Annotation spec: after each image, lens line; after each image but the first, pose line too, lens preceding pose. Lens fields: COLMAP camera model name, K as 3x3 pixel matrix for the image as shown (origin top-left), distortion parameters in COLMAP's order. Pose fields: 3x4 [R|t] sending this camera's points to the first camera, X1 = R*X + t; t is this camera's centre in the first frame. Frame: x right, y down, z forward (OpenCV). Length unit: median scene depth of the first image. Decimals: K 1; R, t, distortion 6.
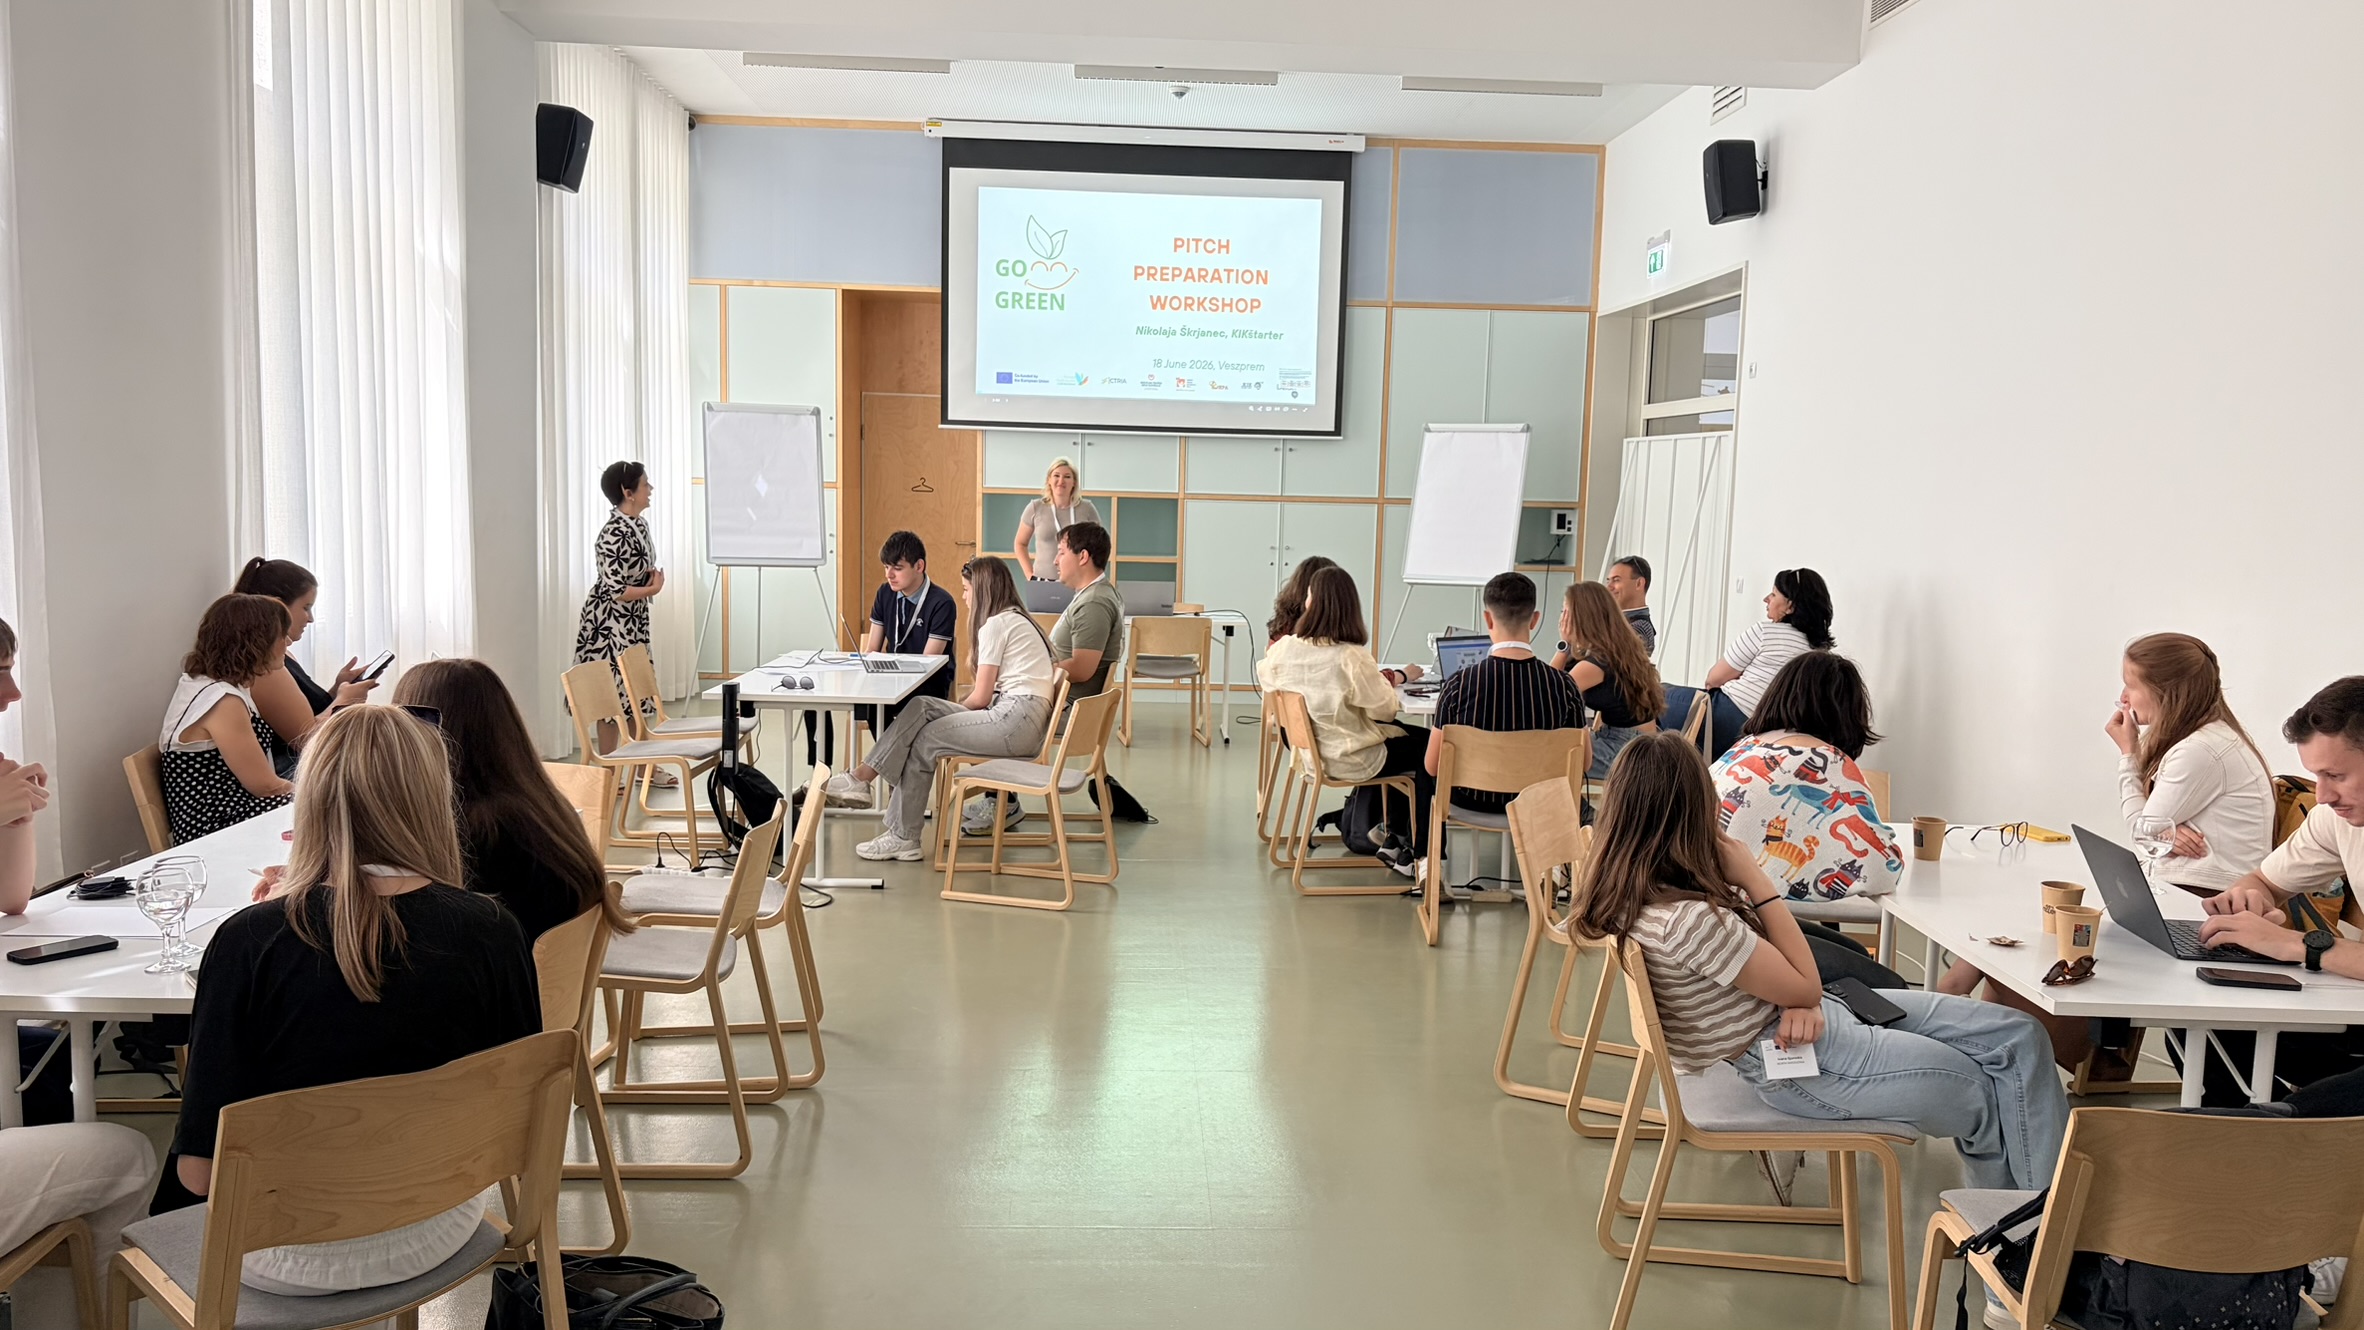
lens RADIAL K [[1753.6, 0, 1247.9], [0, 1753.6, 666.0], [0, 0, 1]] dist [0.035972, -0.003902]
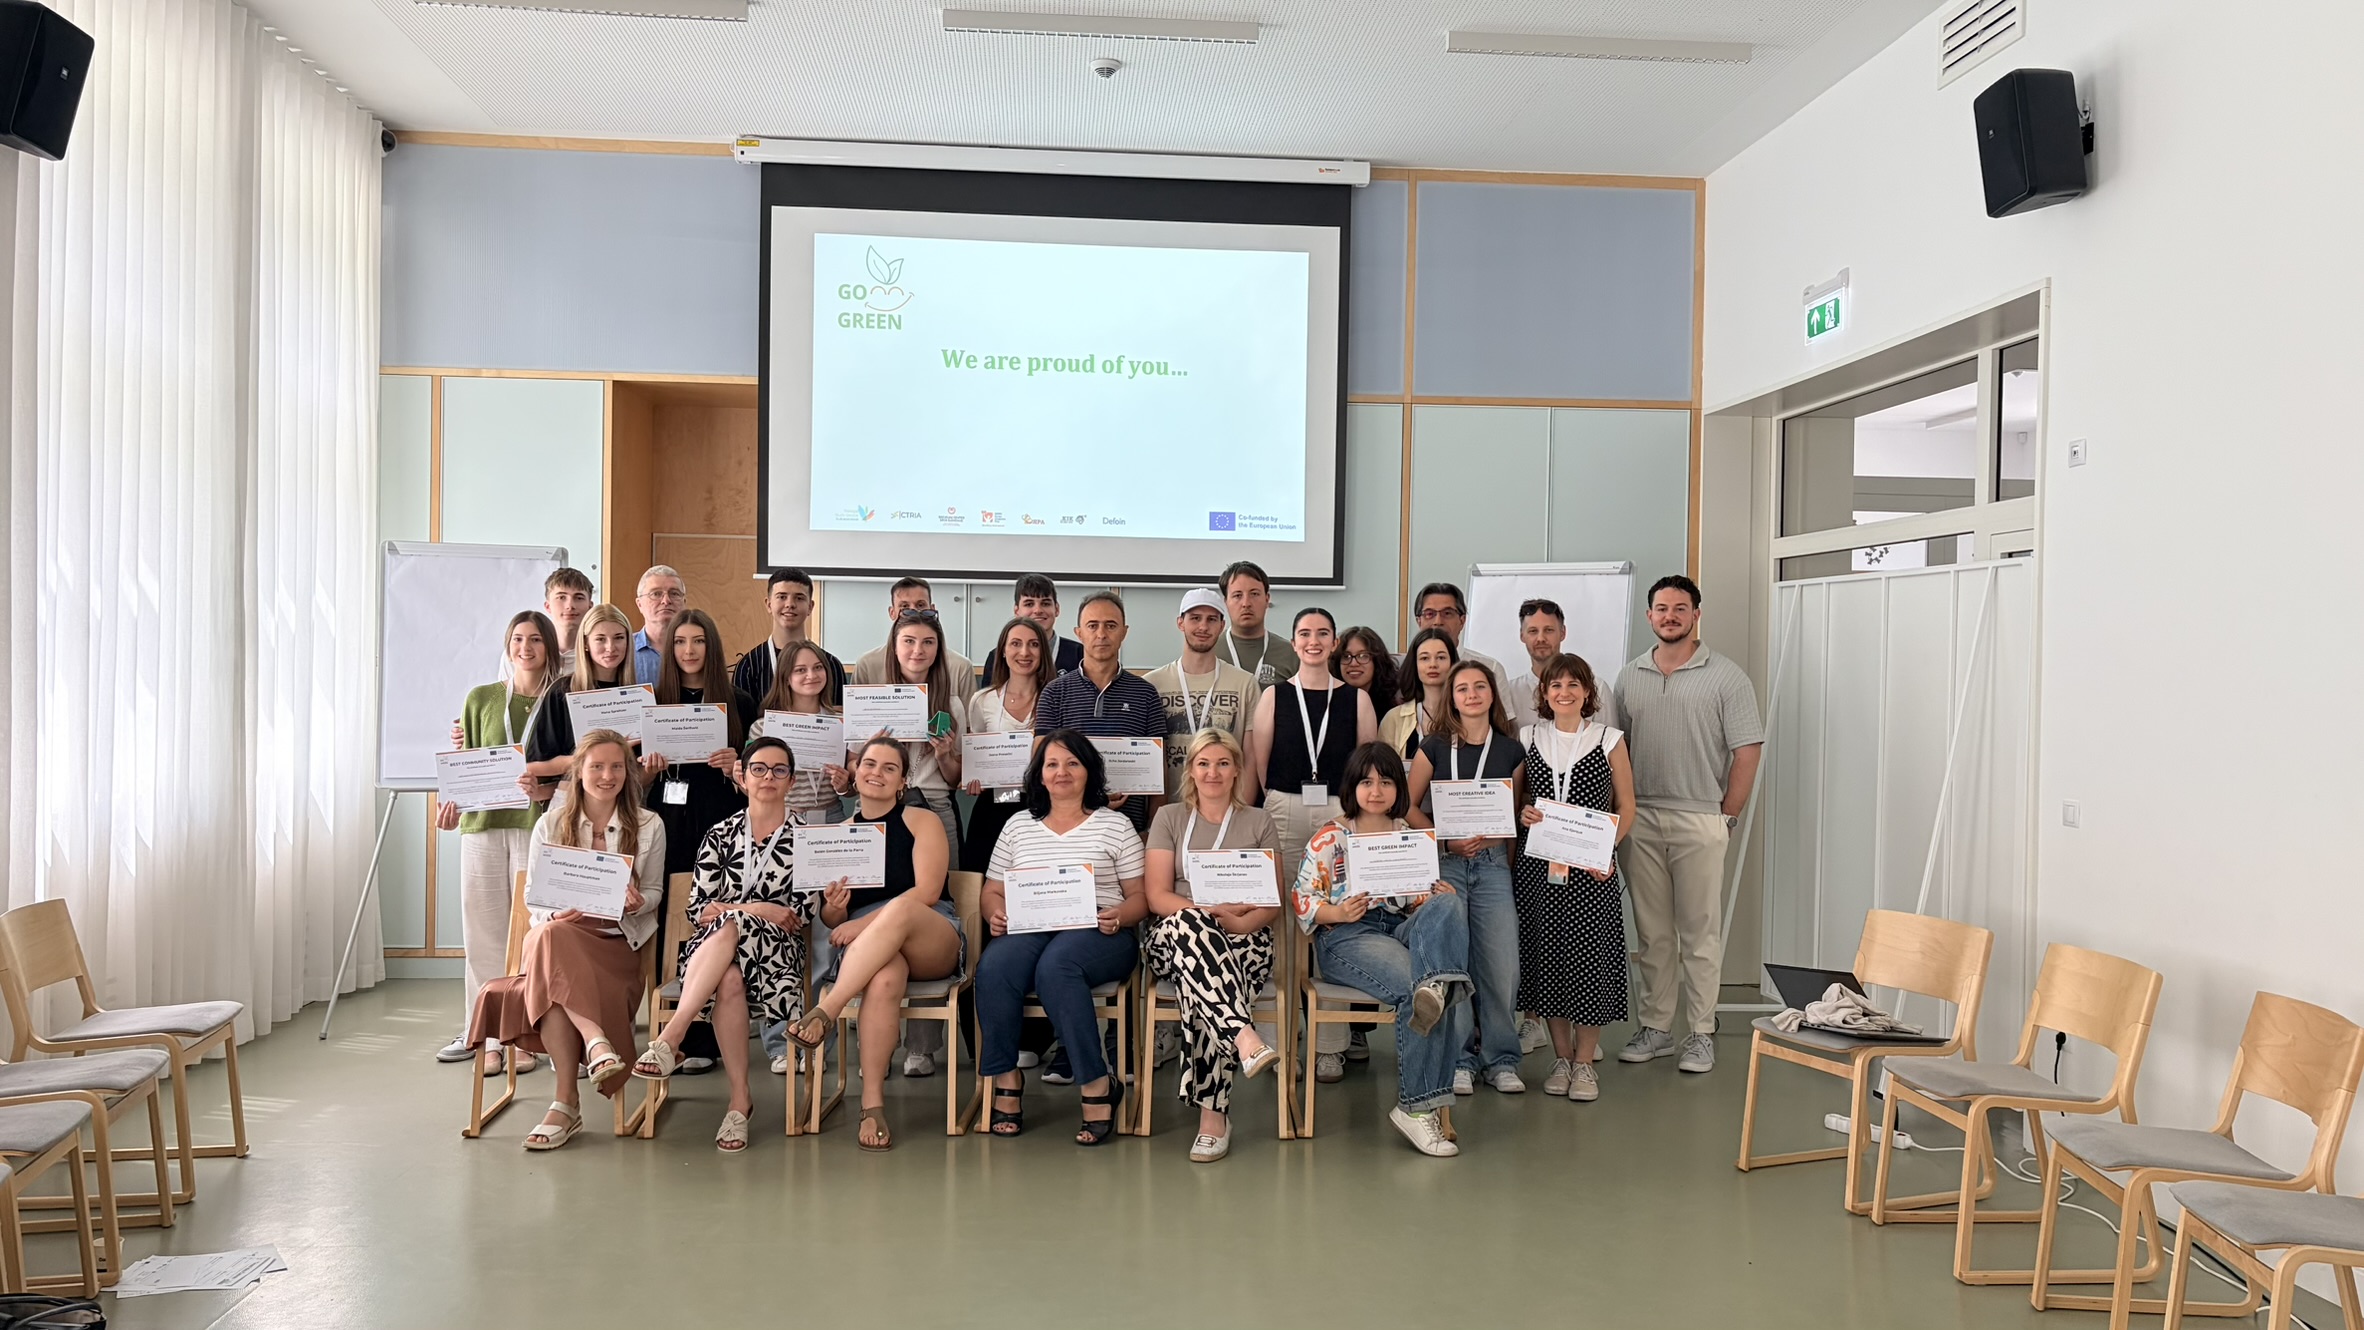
lens RADIAL K [[1753.6, 0, 1247.9], [0, 1753.6, 666.0], [0, 0, 1]] dist [0.035972, -0.003902]
pose [[0.998816, -0.010668, 0.047466, -0.017374], [0.015546, 0.994497, -0.103609, -0.028919], [-0.046100, 0.104224, 0.993485, 0.322371]]
